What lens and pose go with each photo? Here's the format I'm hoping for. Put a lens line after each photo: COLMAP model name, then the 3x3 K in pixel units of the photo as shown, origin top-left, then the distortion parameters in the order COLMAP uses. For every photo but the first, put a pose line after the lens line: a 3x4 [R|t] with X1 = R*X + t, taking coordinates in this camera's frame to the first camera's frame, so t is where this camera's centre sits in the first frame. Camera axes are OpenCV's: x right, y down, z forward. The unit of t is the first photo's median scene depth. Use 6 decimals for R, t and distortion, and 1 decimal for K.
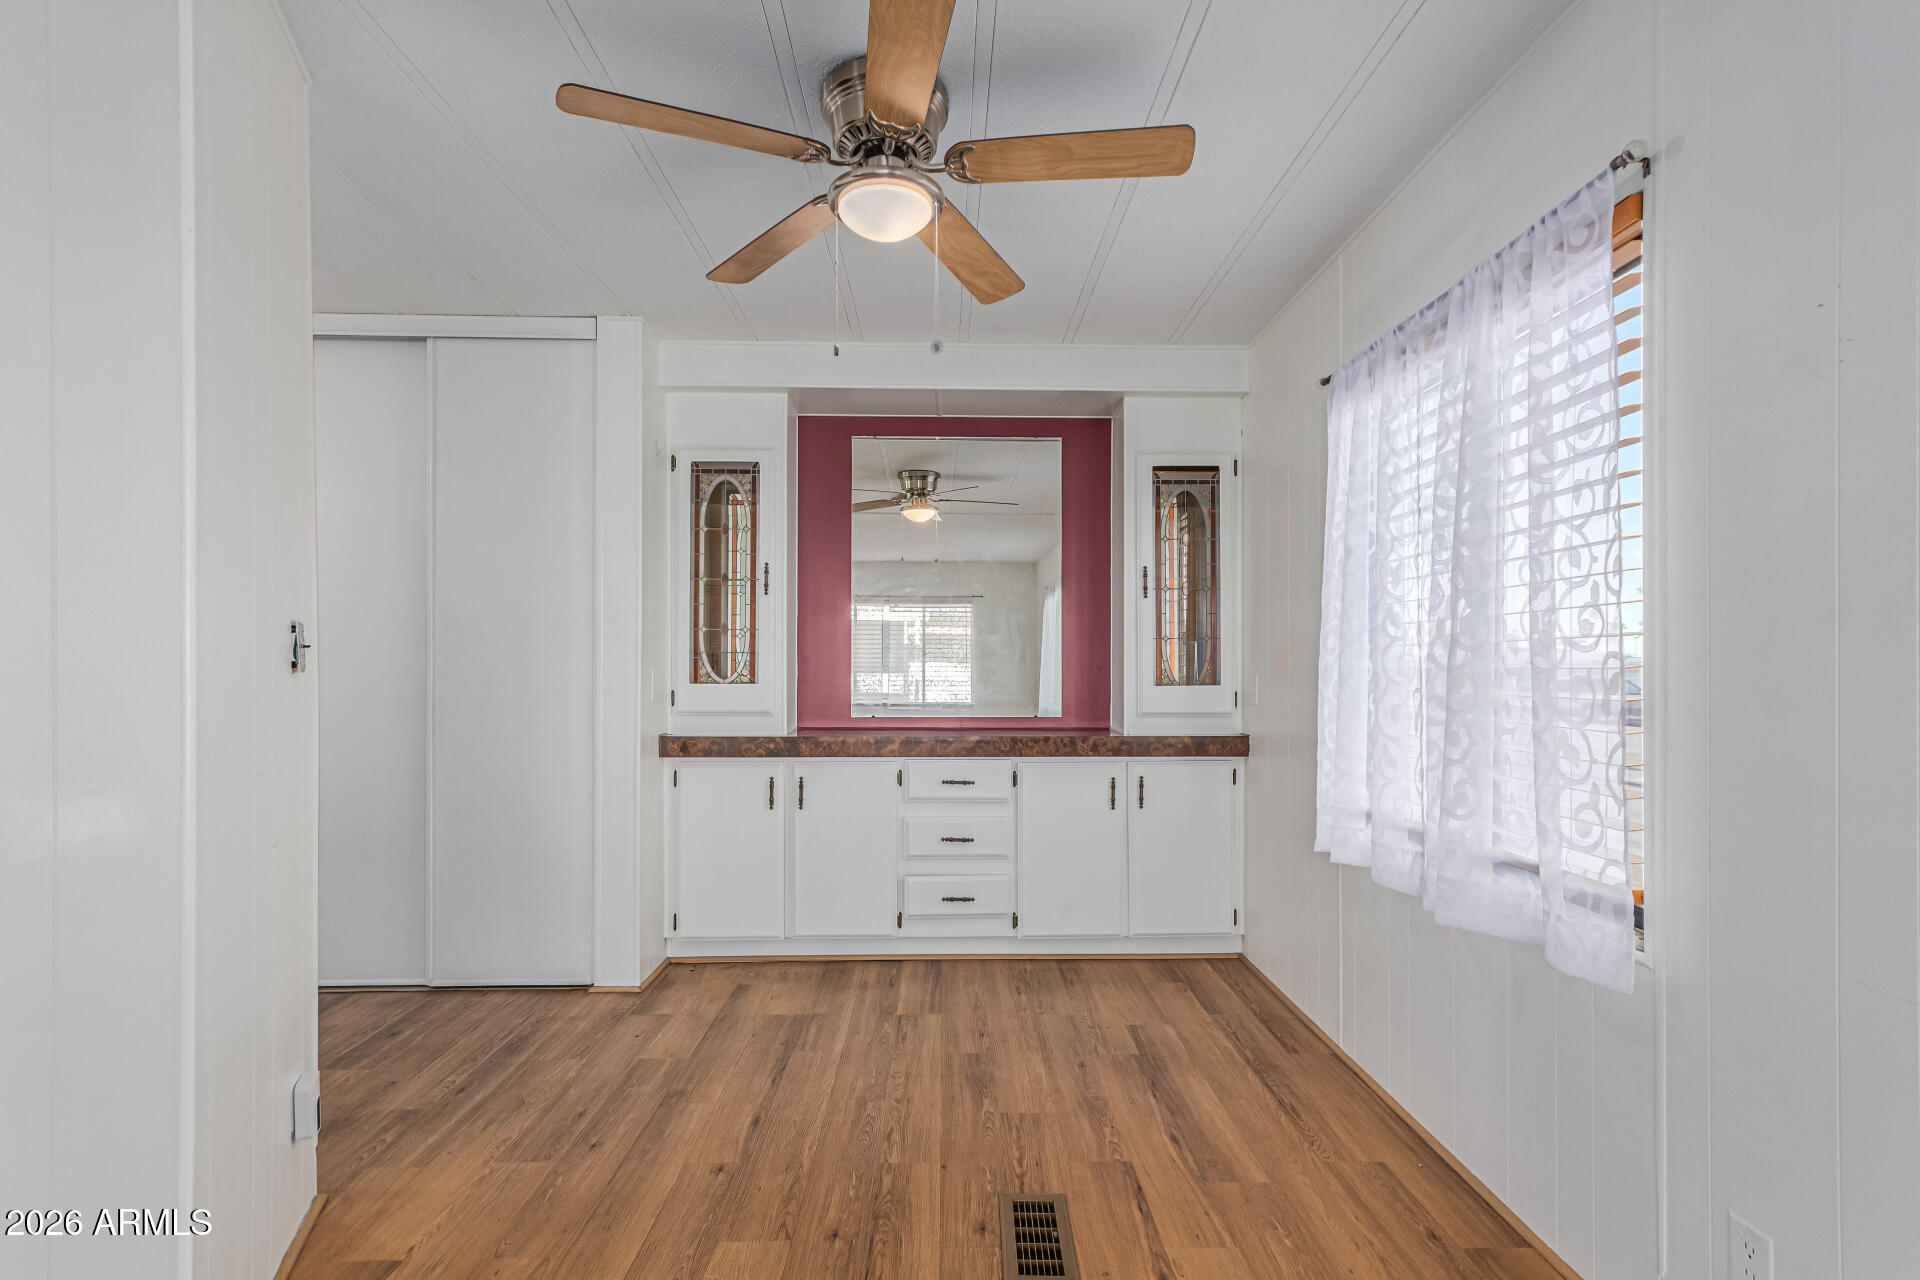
lens RADIAL K [[913.9, 0, 963.1], [0, 913.9, 670.2], [0, 0, 1]] dist [0.002830, 0.000505]
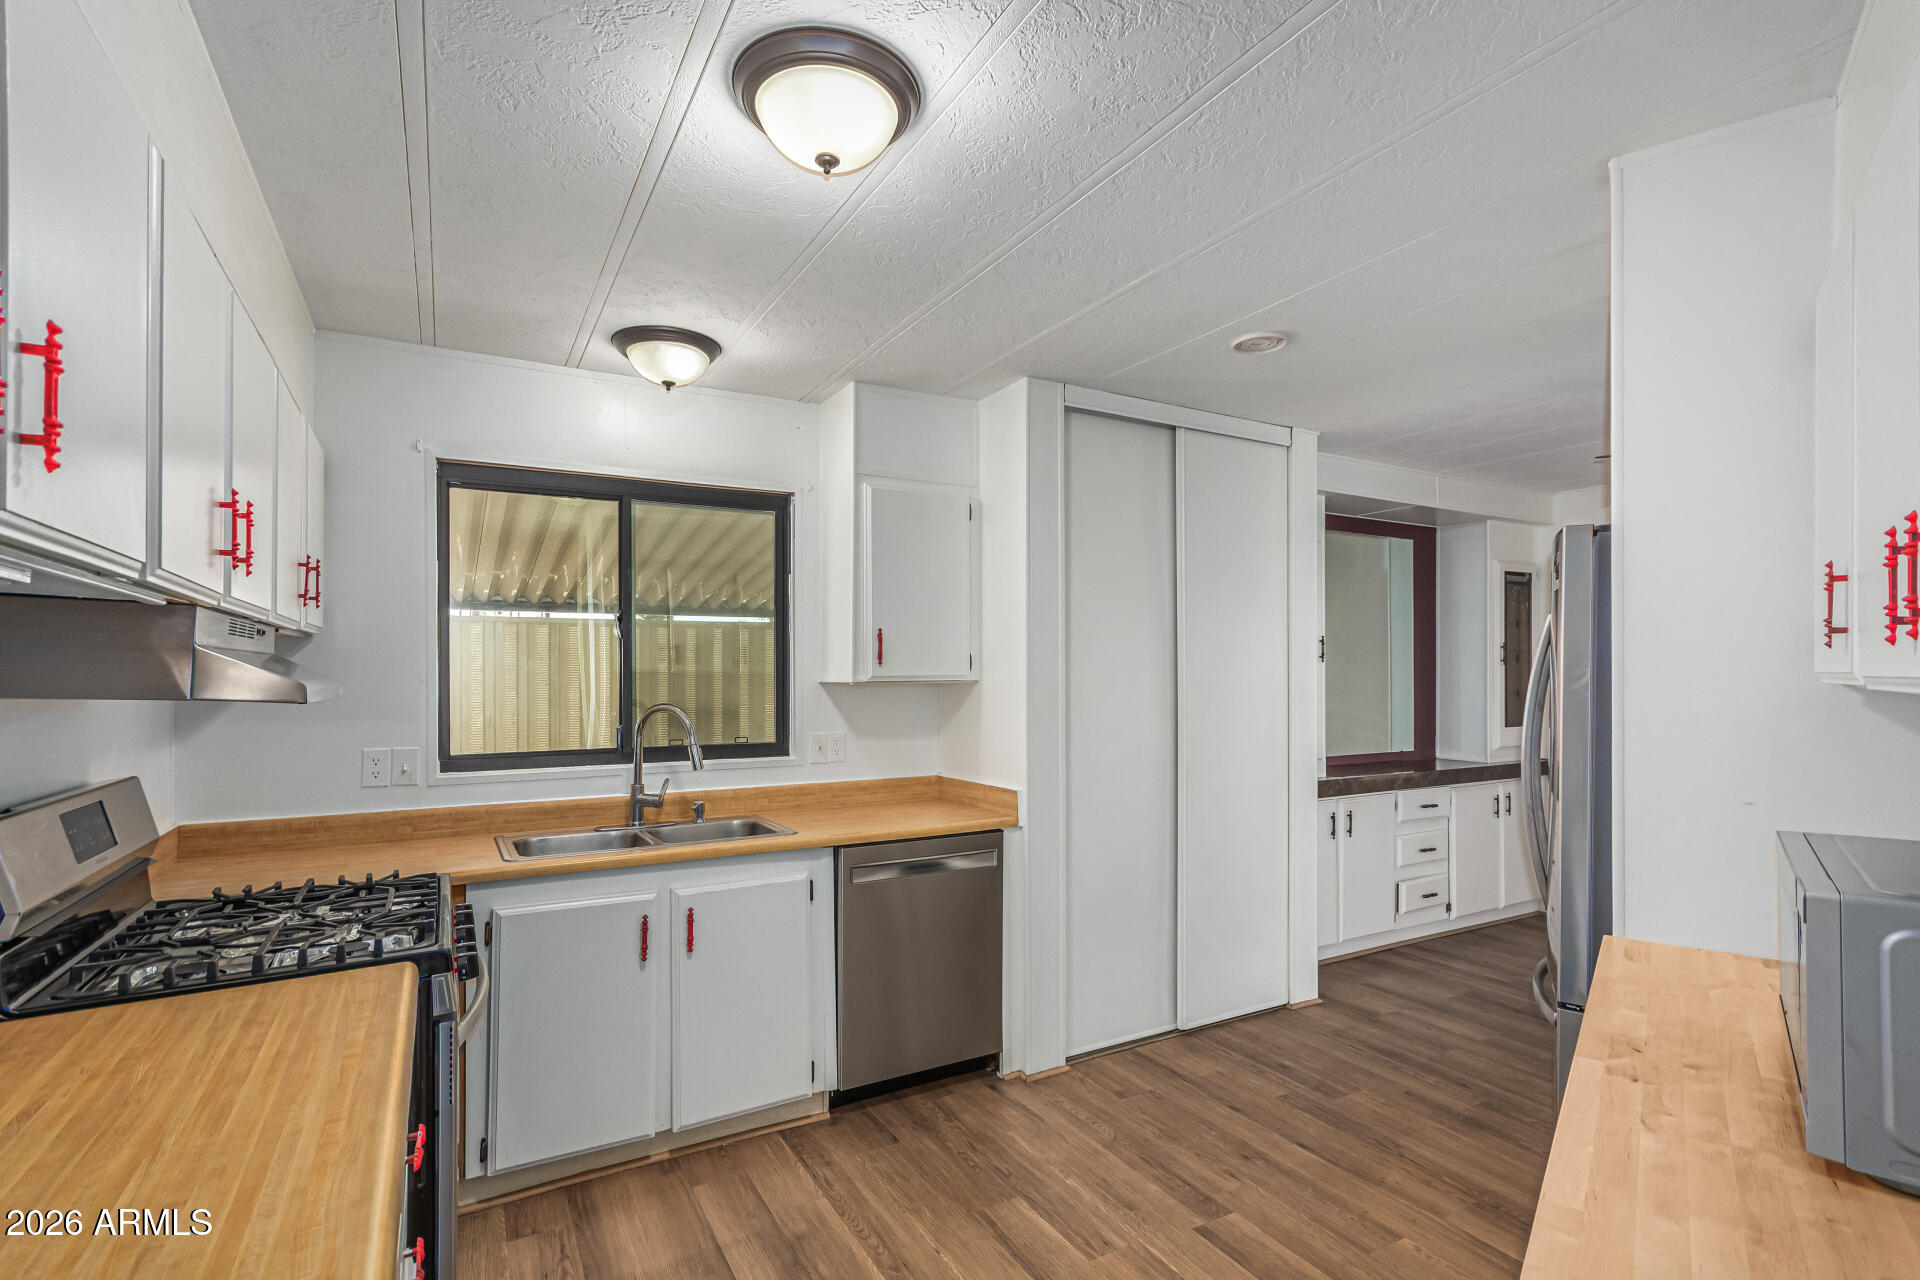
lens RADIAL K [[901.2, 0, 958.0], [0, 901.2, 669.4], [0, 0, 1]] dist [0.002895, 0.000577]
pose [[0.885826, 0.001266, 0.464016, -1.197299], [0.003537, 0.999949, -0.009481, -0.062754], [-0.464004, 0.010040, 0.885776, 0.164629]]
